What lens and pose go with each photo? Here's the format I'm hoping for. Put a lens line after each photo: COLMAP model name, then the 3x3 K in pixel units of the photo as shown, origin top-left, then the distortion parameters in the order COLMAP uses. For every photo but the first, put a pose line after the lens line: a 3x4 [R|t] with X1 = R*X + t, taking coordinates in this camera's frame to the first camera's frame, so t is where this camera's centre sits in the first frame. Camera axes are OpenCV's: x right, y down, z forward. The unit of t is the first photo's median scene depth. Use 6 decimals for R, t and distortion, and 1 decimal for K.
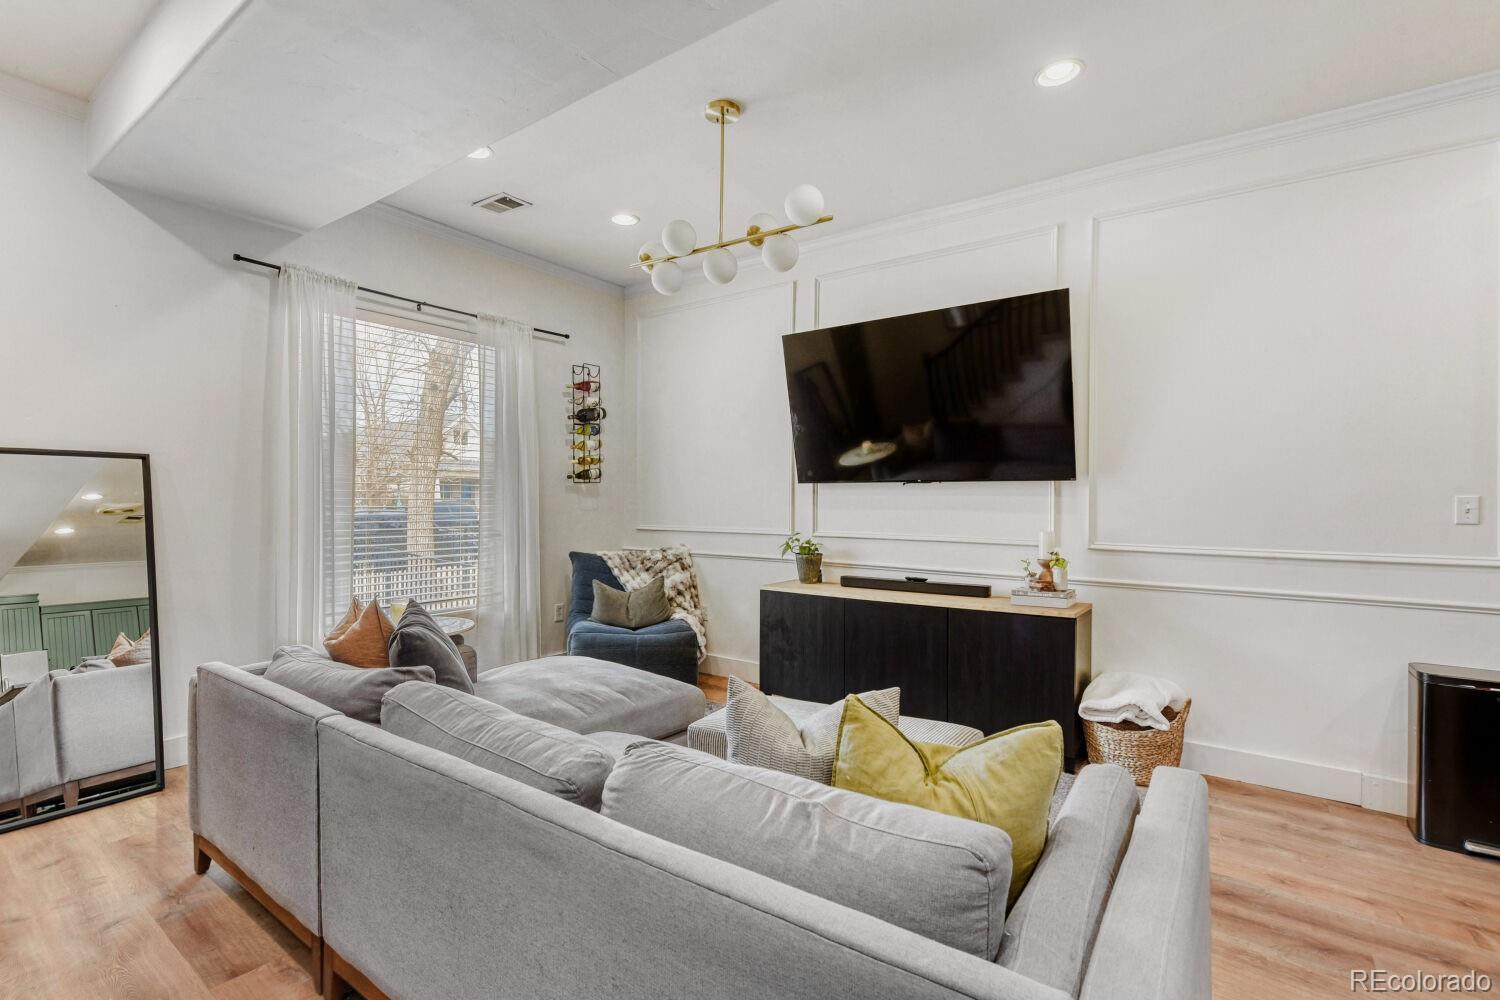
lens RADIAL K [[685.9, 0, 750.0], [0, 685.9, 501.6], [0, 0, 1]] dist [-0.002428, -0.000083]
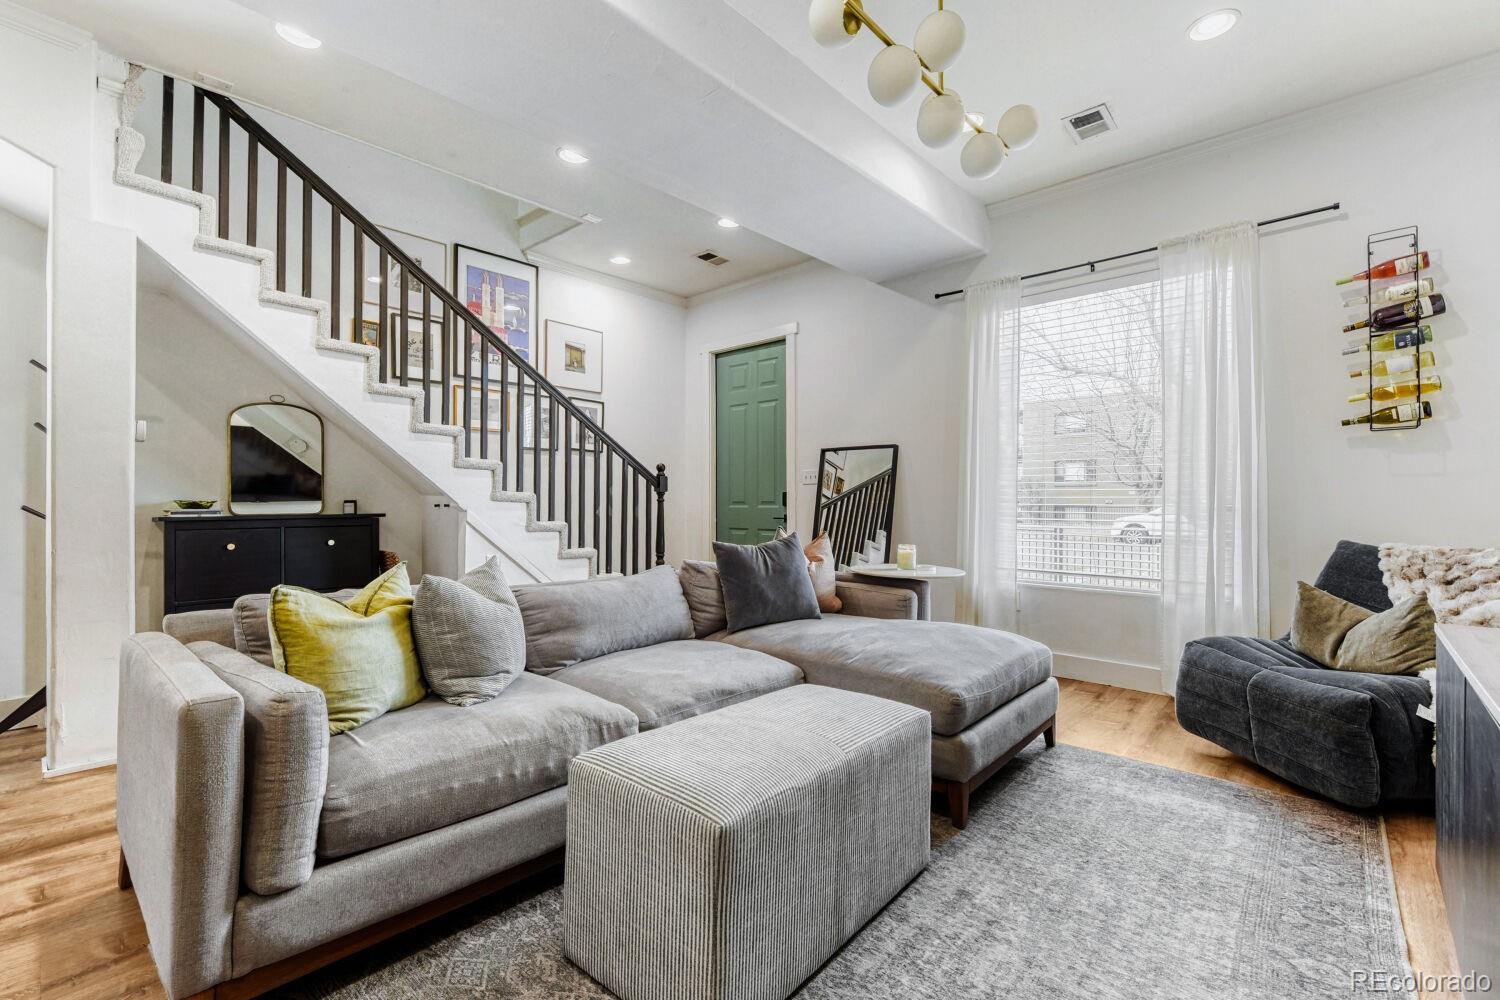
lens RADIAL K [[655.8, 0, 750.7], [0, 655.8, 501.7], [0, 0, 1]] dist [-0.000773, -0.000224]
pose [[-0.104064, 0.004527, -0.994560, 0.398982], [0.001337, 0.999989, 0.004412, 0.033384], [0.994570, -0.000871, -0.104069, 0.504486]]
